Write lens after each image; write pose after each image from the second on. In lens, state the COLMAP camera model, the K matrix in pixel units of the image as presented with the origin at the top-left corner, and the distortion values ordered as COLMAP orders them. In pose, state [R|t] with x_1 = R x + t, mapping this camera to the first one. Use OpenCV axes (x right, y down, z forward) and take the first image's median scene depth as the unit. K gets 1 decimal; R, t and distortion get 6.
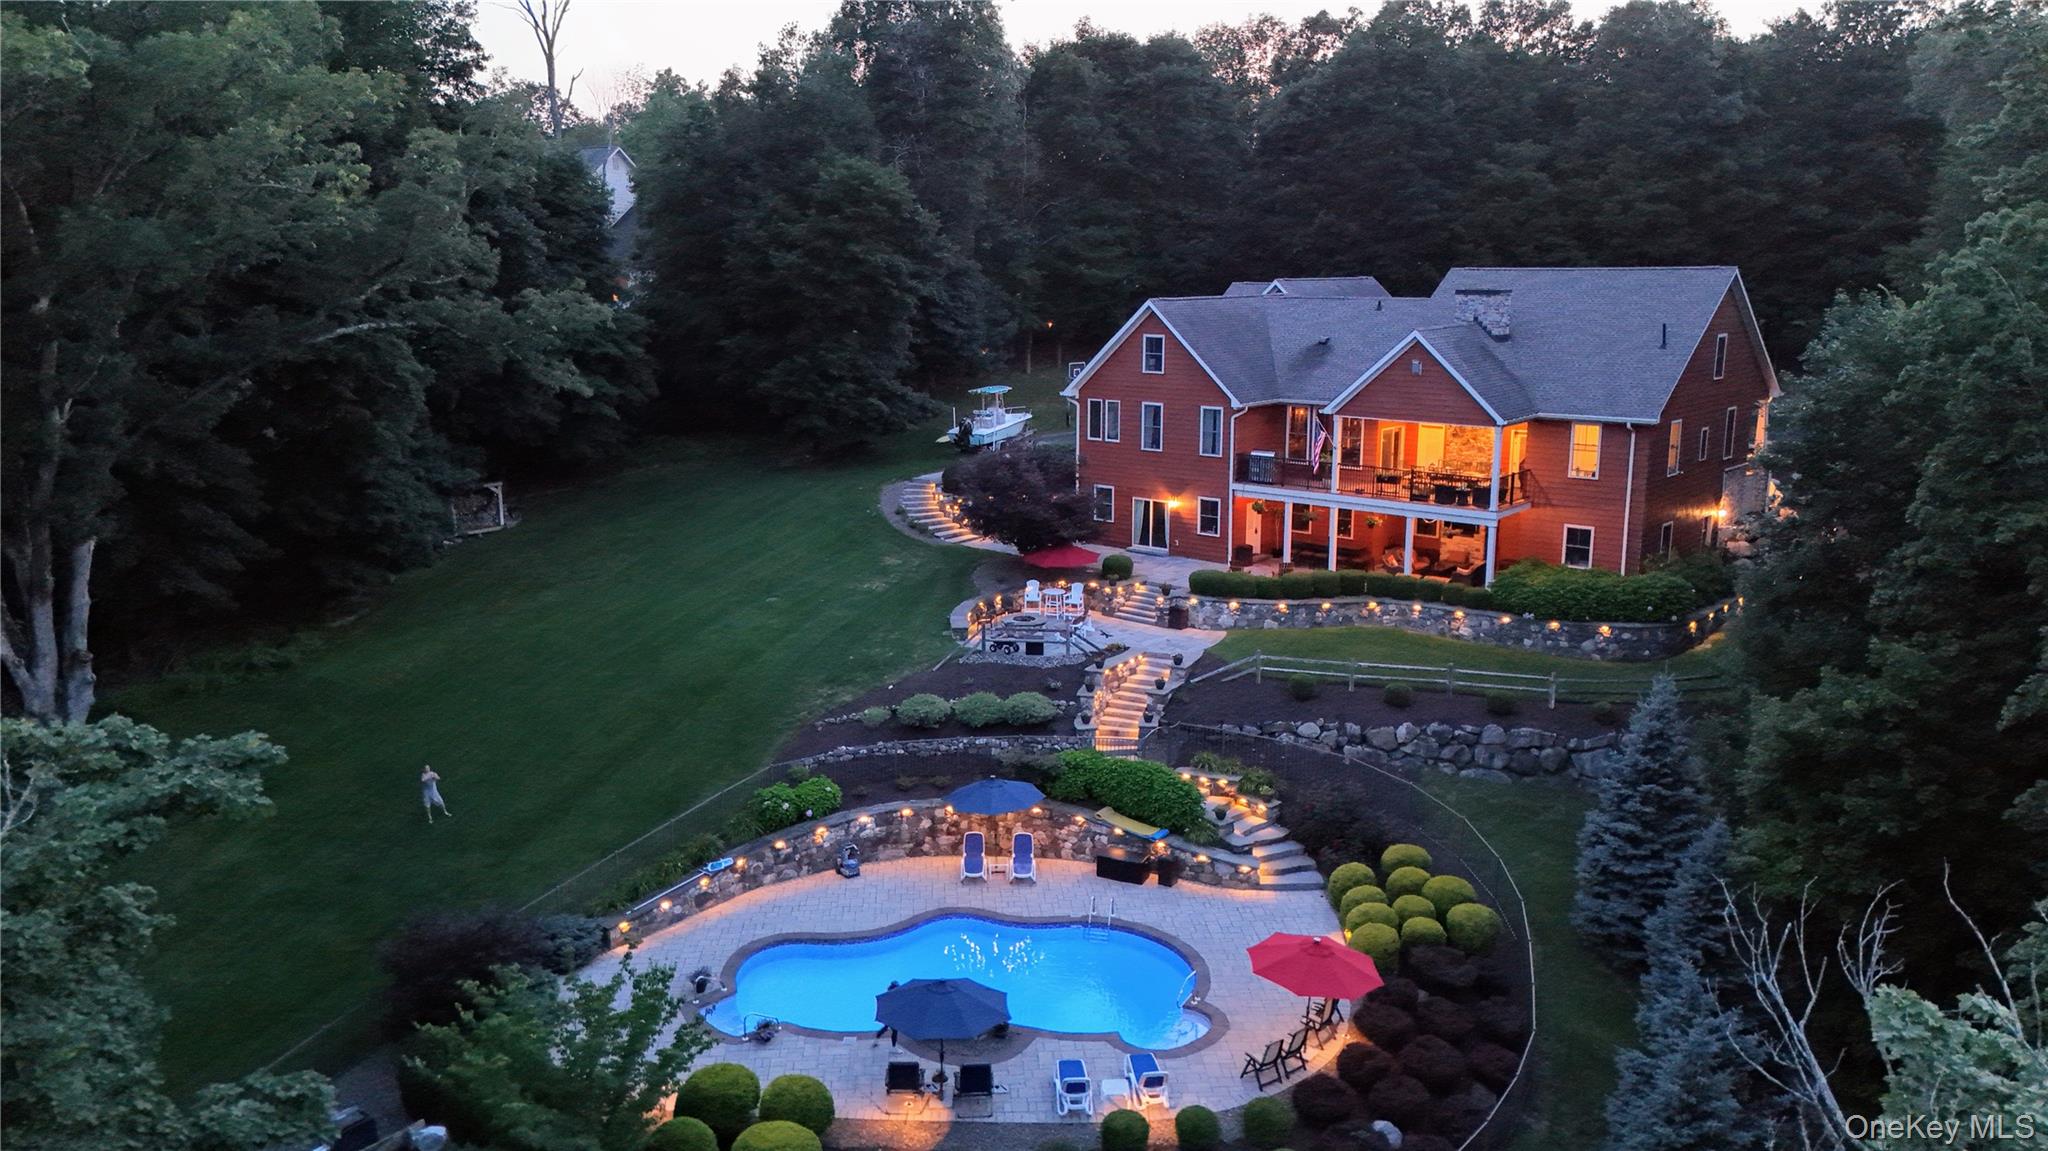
lens RADIAL K [[1501.1, 0, 1014.8], [0, 1501.1, 569.7], [0, 0, 1]] dist [0.079524, -0.074520]
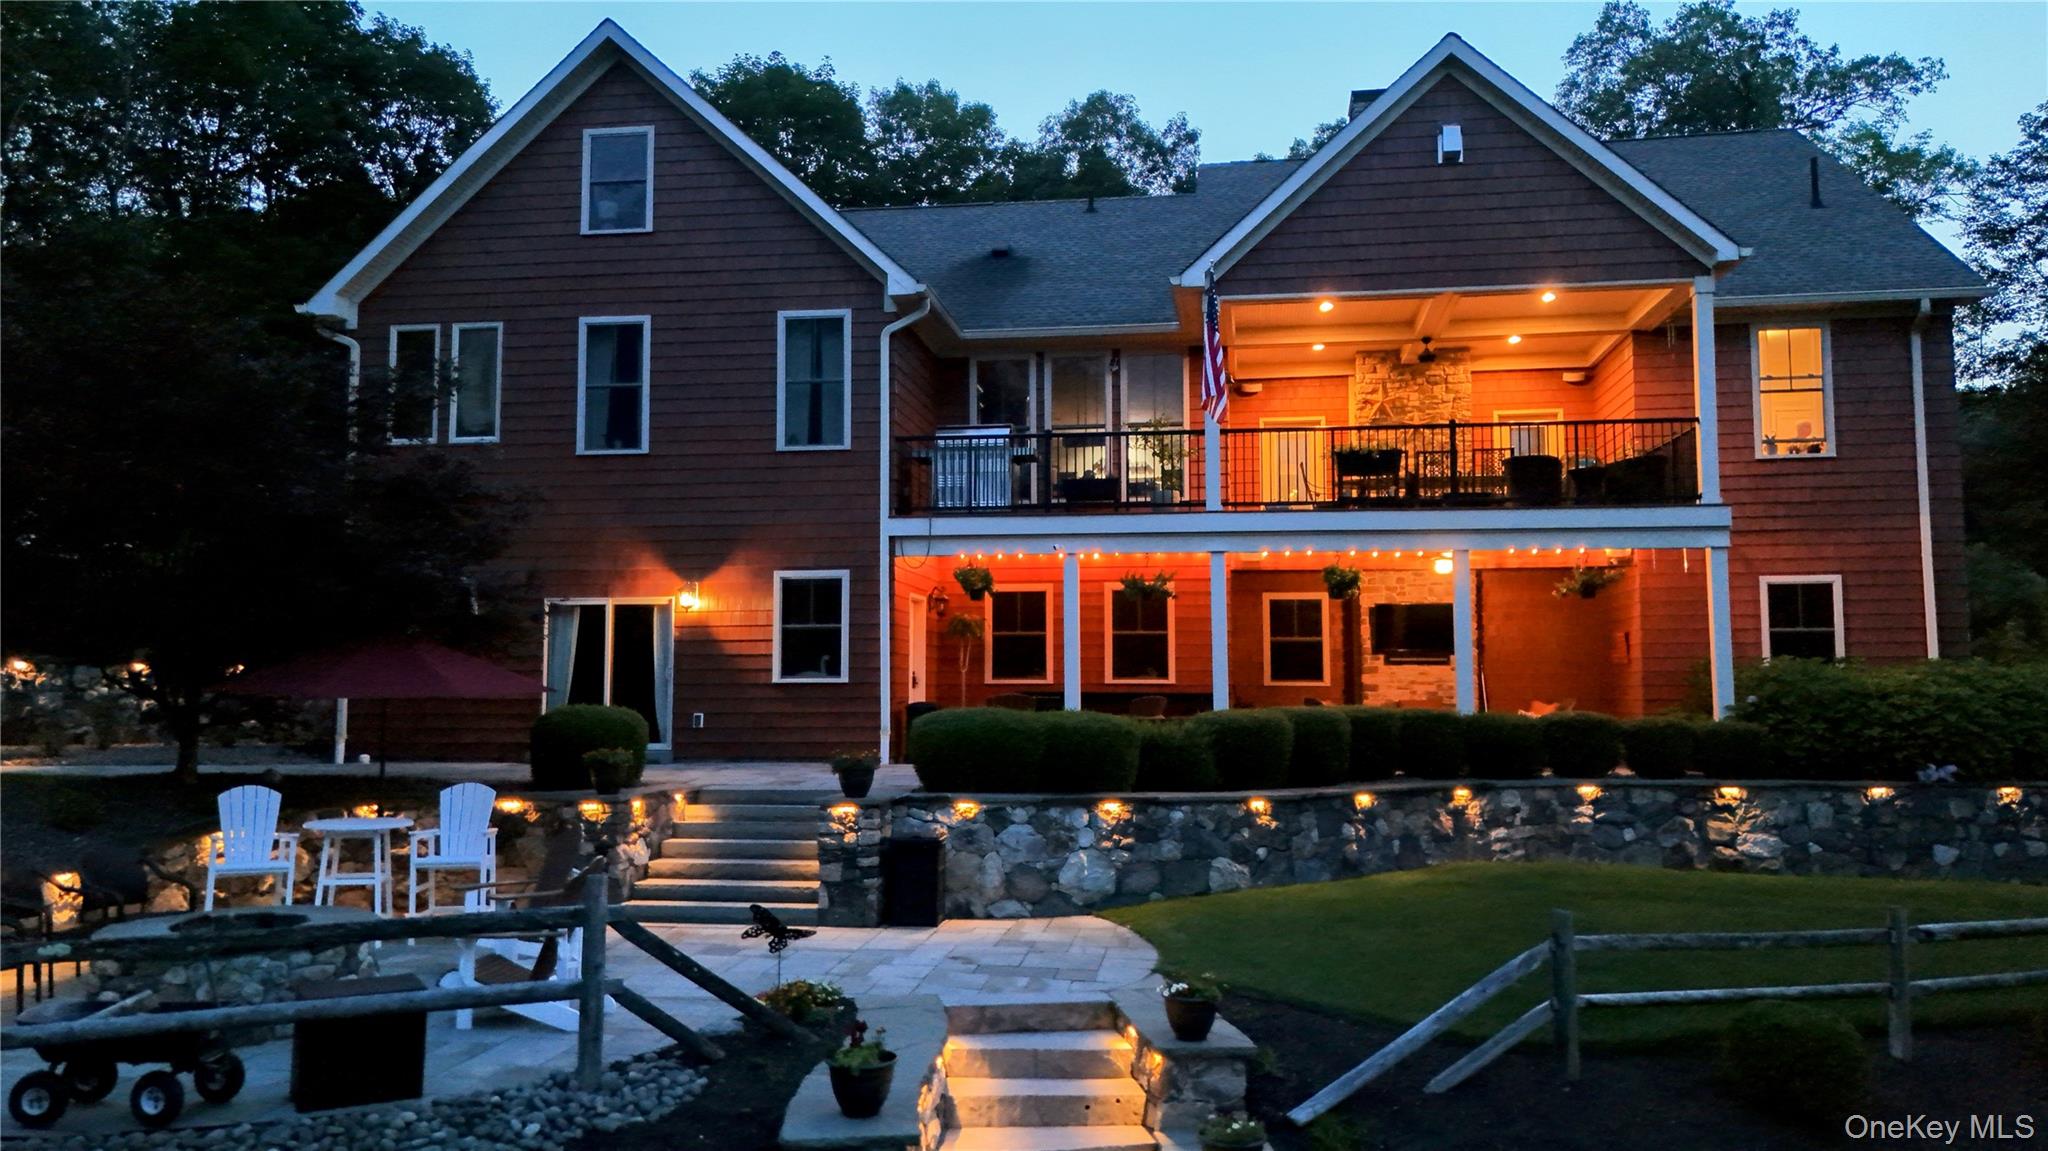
lens RADIAL K [[1501.1, 0, 1022.2], [0, 1501.1, 564.0], [0, 0, 1]] dist [0.079524, -0.074520]
pose [[0.841739, 0.049801, 0.537583, -0.015861], [0.106512, 0.960848, -0.255785, 0.048422], [-0.529274, 0.272563, 0.803479, 0.779779]]
